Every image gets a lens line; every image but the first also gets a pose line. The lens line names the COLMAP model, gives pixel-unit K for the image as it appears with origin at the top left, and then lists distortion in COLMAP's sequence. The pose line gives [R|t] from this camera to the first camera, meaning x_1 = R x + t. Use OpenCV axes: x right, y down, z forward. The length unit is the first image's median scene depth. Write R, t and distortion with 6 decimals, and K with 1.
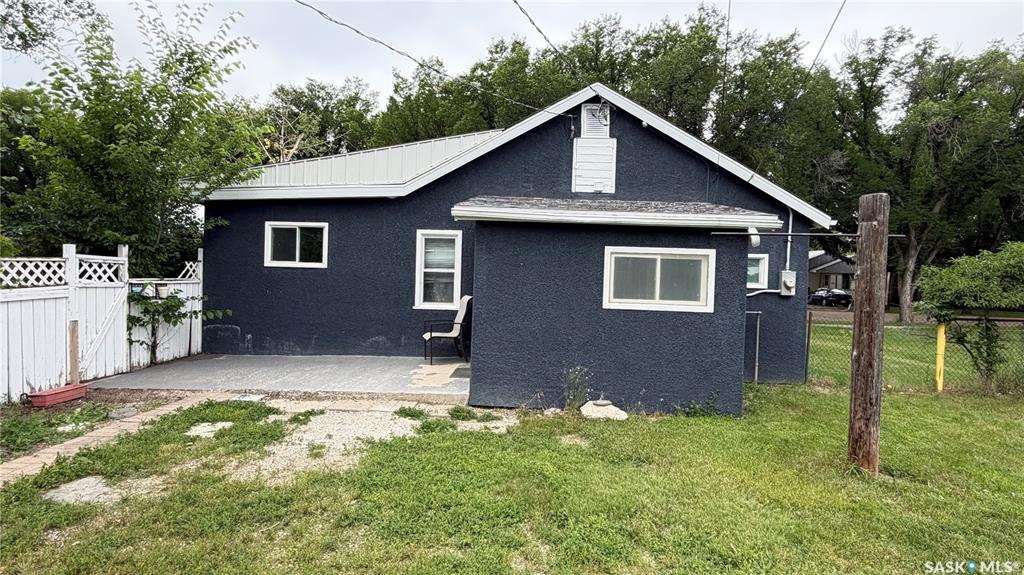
lens RADIAL K [[561.7, 0, 512.0], [0, 561.7, 287.5], [0, 0, 1]] dist [-0.004099, -0.000999]
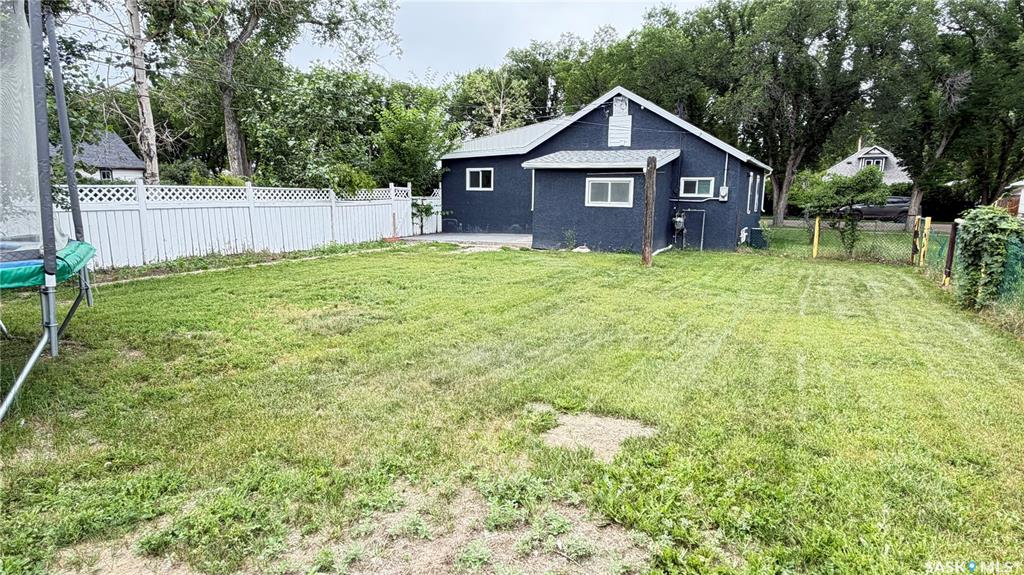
lens RADIAL K [[561.7, 0, 512.0], [0, 561.7, 287.5], [0, 0, 1]] dist [-0.004099, -0.000999]
pose [[0.904203, 0.052978, -0.423804, 0.653857], [0.005202, 0.990837, 0.134959, 0.041980], [0.427070, -0.124235, 0.895643, -0.893548]]
